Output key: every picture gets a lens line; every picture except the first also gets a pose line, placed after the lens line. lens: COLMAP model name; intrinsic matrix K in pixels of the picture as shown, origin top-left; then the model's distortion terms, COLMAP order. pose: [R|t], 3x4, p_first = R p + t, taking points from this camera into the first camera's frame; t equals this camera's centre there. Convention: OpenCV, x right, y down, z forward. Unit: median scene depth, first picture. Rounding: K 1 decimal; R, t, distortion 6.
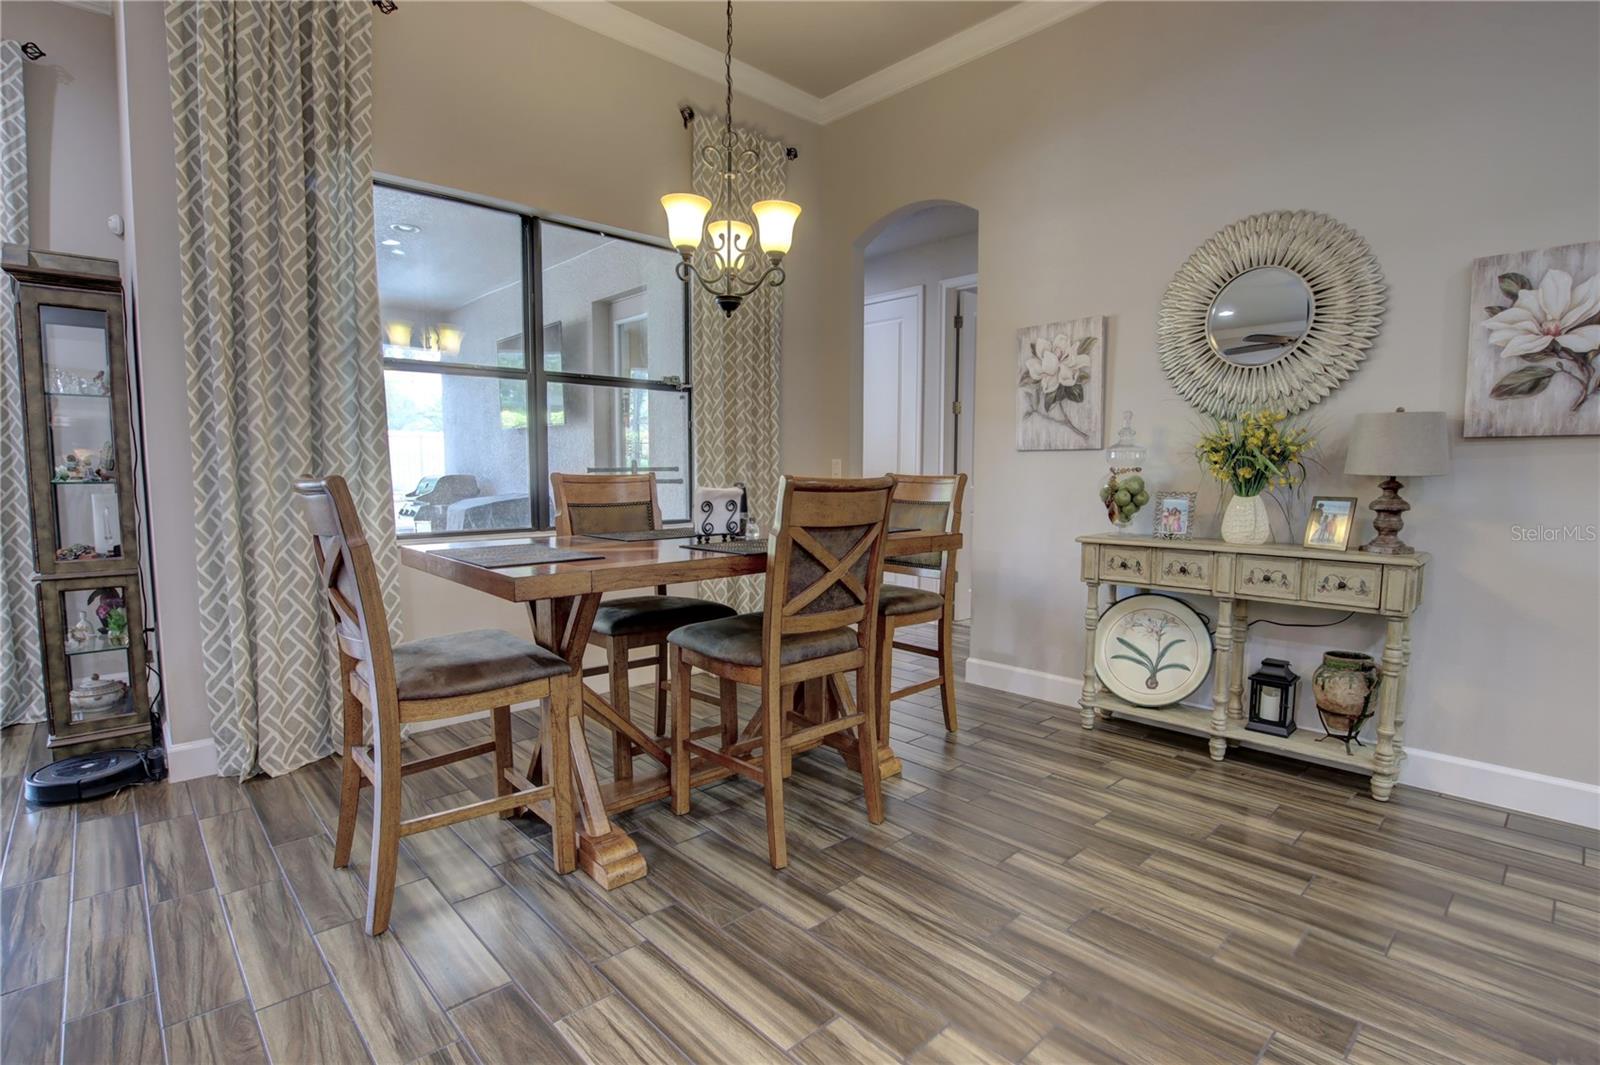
lens RADIAL K [[771.2, 0, 798.7], [0, 771.2, 540.9], [0, 0, 1]] dist [-0.030279, 0.000657]
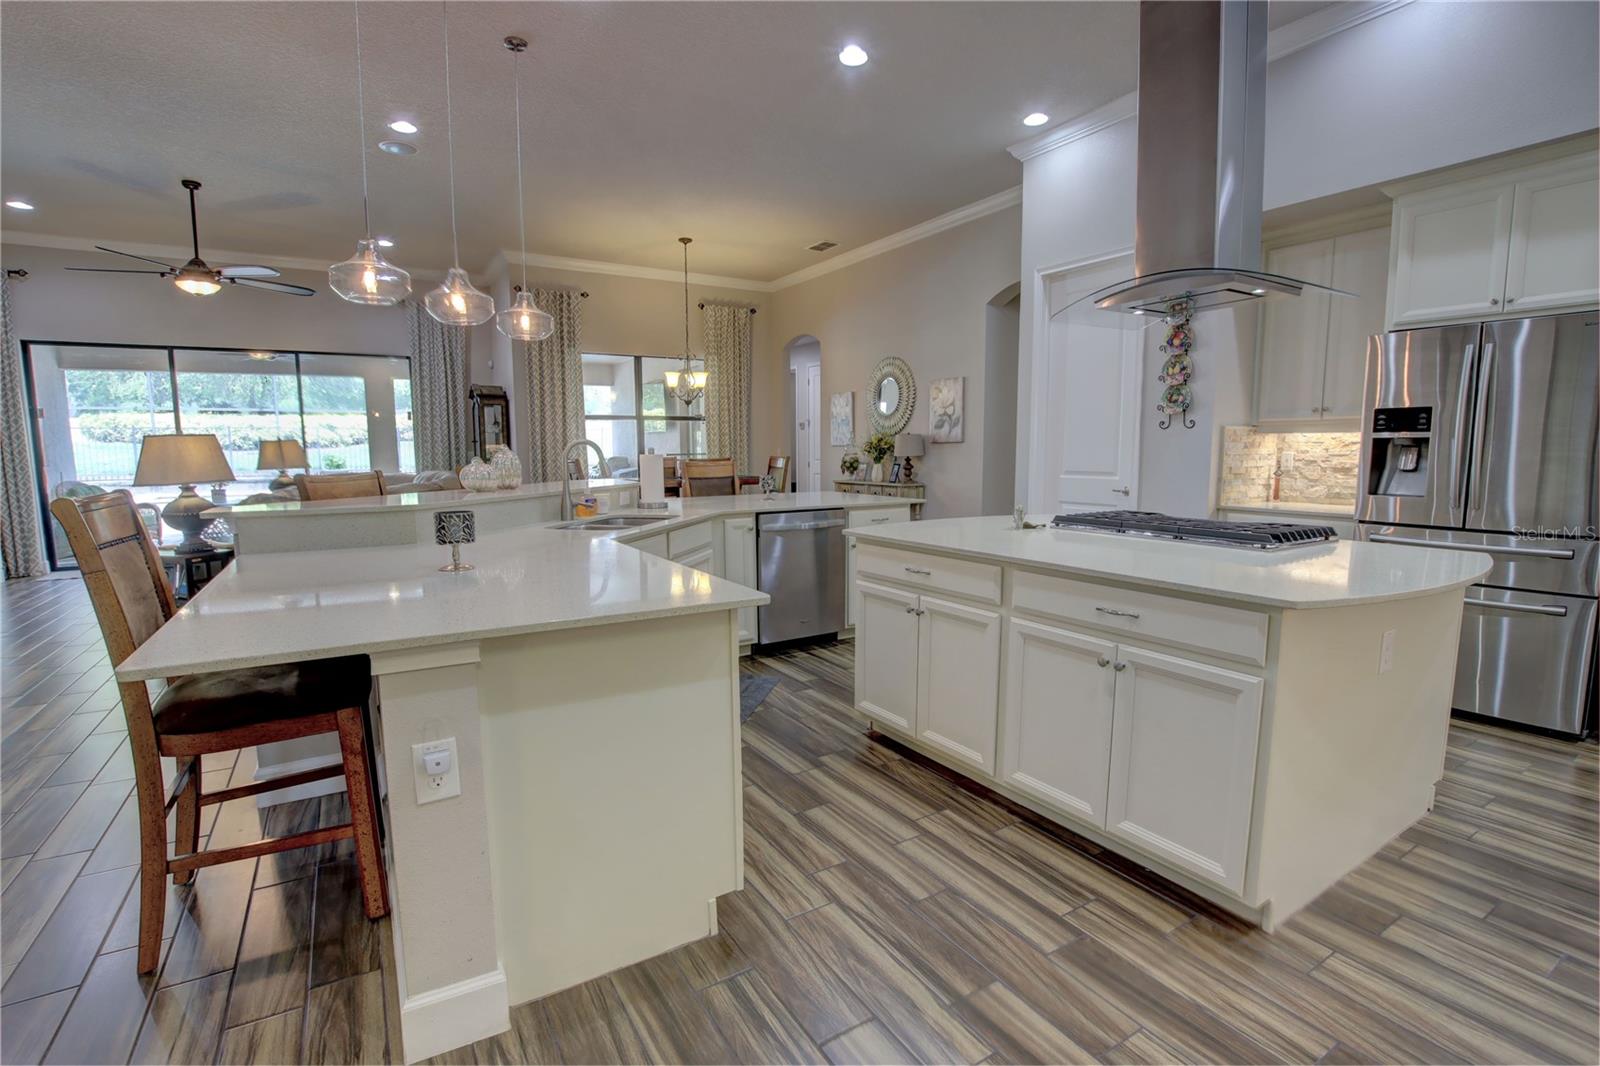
lens RADIAL K [[740.8, 0, 797.1], [0, 740.8, 537.3], [0, 0, 1]] dist [-0.034619, 0.005992]
pose [[0.978844, 0.017824, -0.203830, 0.864359], [-0.012286, 0.999521, 0.028406, 0.133084], [0.204238, -0.025301, 0.978594, -1.669557]]
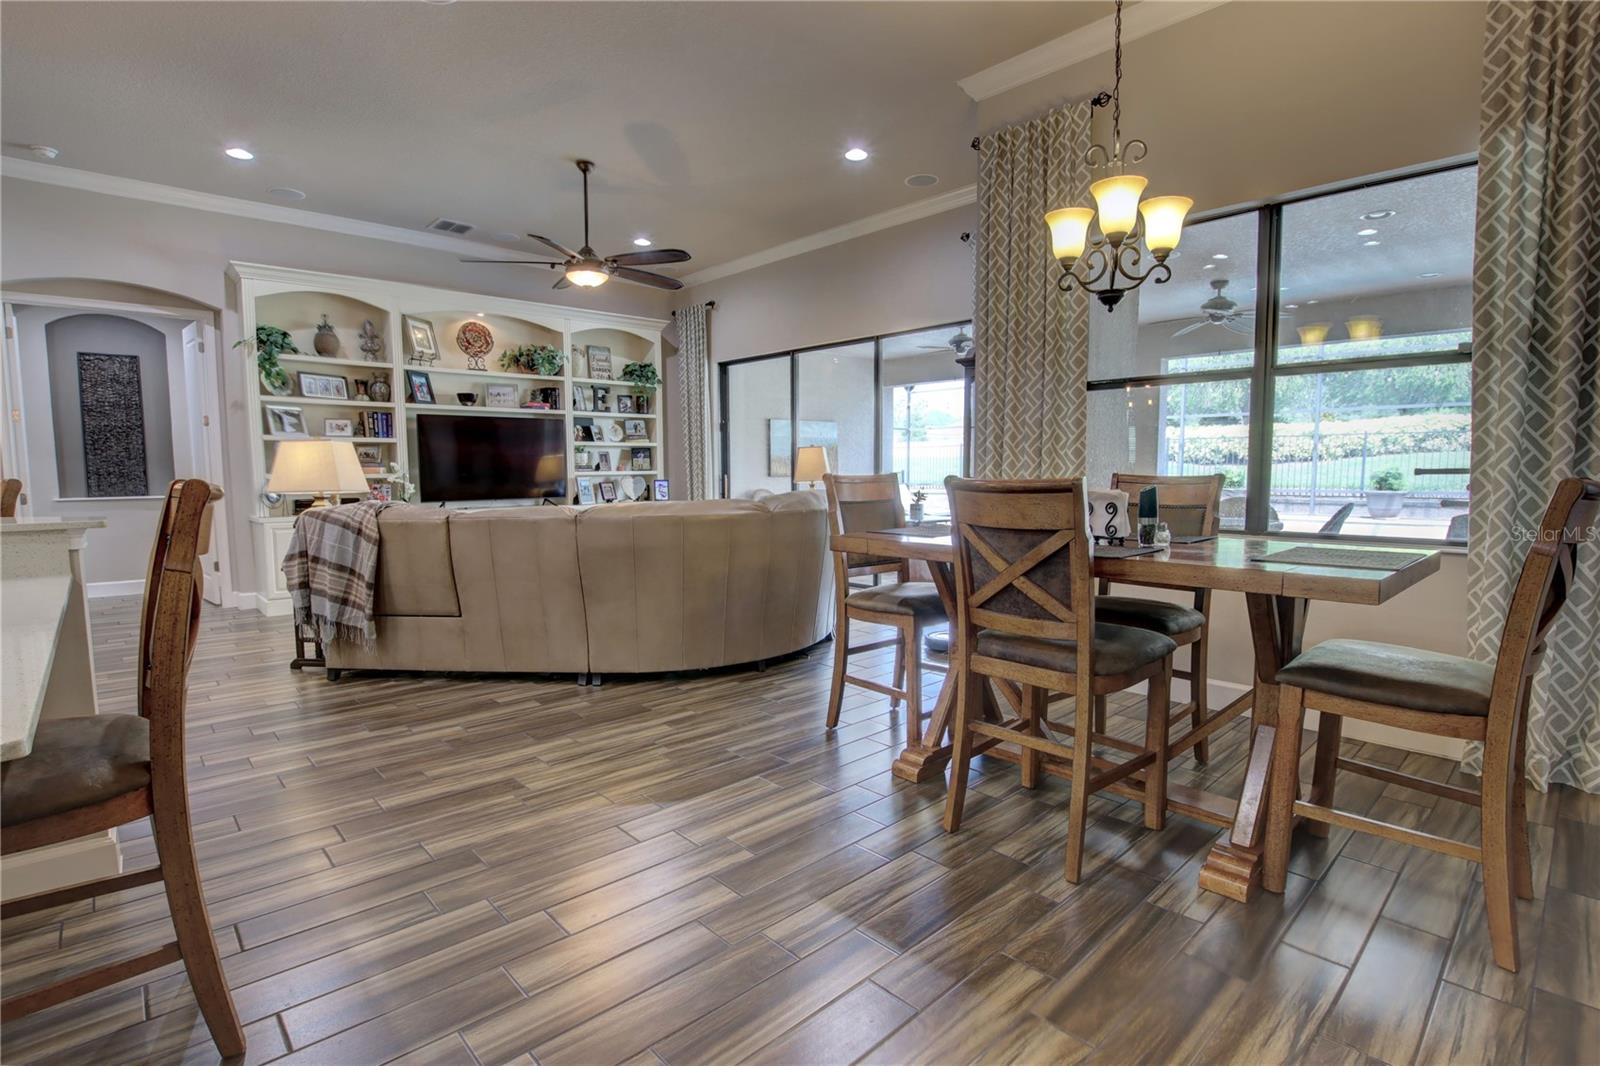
lens RADIAL K [[764.5, 0, 805.7], [0, 764.5, 542.7], [0, 0, 1]] dist [-0.032023, 0.002878]
pose [[0.004215, 0.092554, -0.995699, 0.783902], [-0.090674, 0.991641, 0.091793, -0.051047], [0.995872, 0.089897, 0.012572, 0.567846]]
